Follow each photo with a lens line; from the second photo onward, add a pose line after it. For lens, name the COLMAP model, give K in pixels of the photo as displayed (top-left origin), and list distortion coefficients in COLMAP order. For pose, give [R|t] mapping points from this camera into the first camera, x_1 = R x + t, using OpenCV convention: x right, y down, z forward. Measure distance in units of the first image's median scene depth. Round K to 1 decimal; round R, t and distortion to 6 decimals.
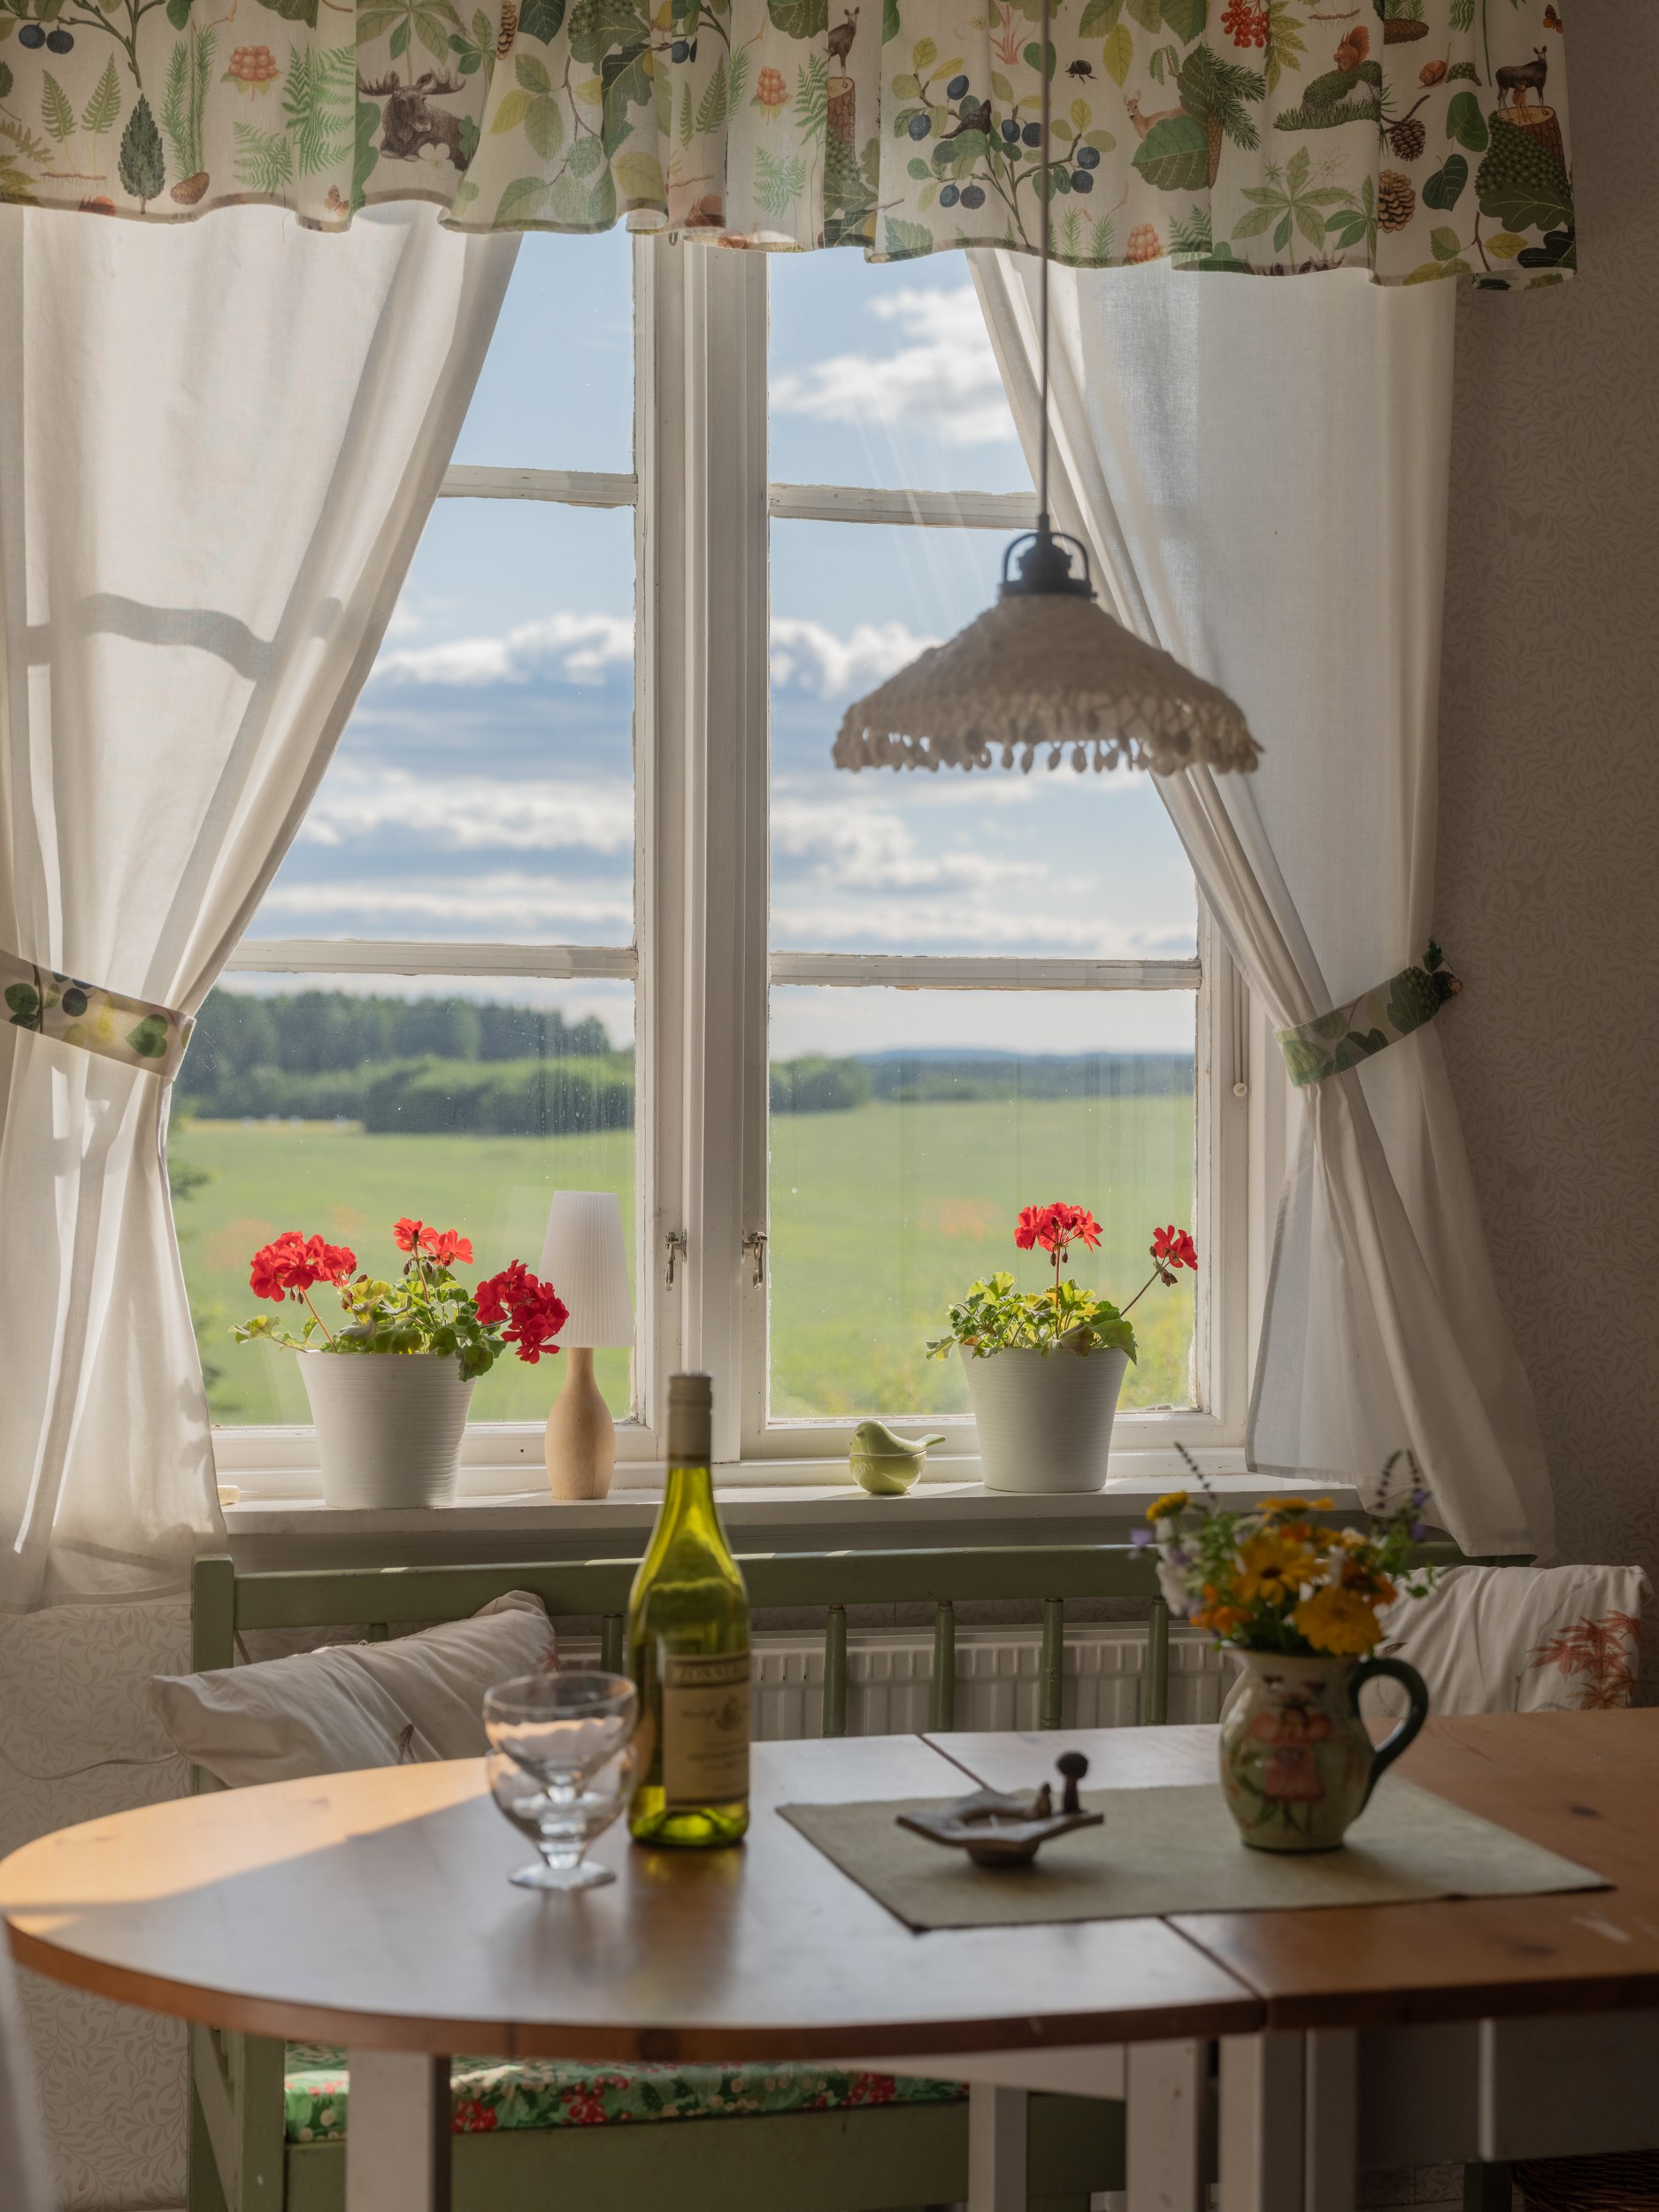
lens RADIAL K [[3342.6, 0, 829.5], [0, 3342.6, 1106.0], [0, 0, 1]] dist [-0.013695, -0.100626]
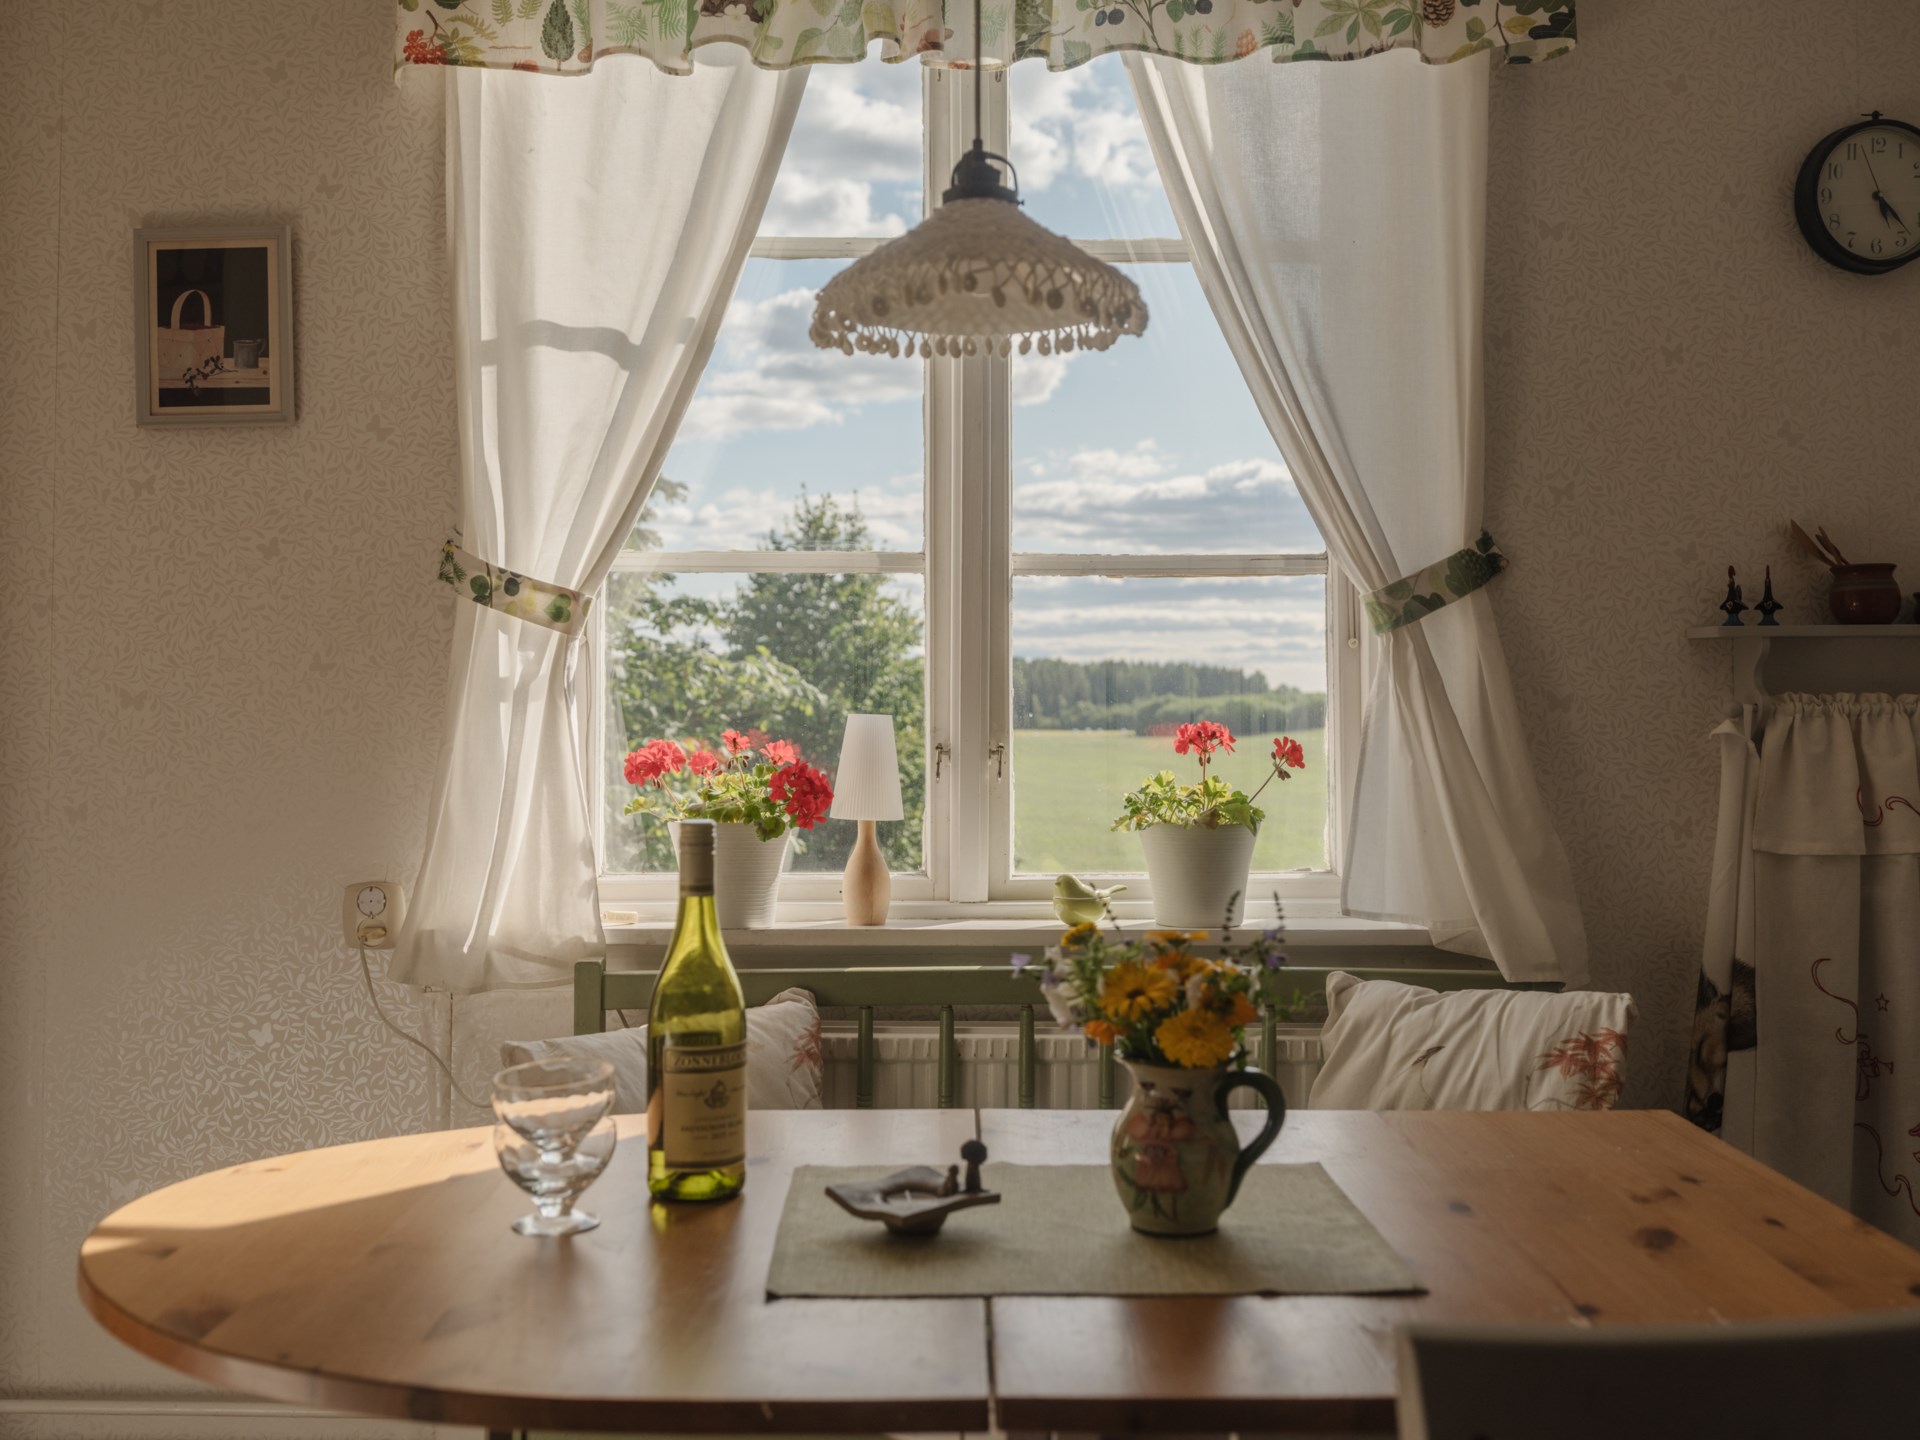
lens RADIAL K [[1780.3, 0, 958.6], [0, 1780.3, 626.8], [0, 0, 1]] dist [-0.008320, -0.009242]
pose [[0.971806, -0.019350, -0.234987, 0.156170], [0.006805, 0.998514, -0.054077, 0.031433], [0.235684, 0.050953, 0.970493, 0.262997]]
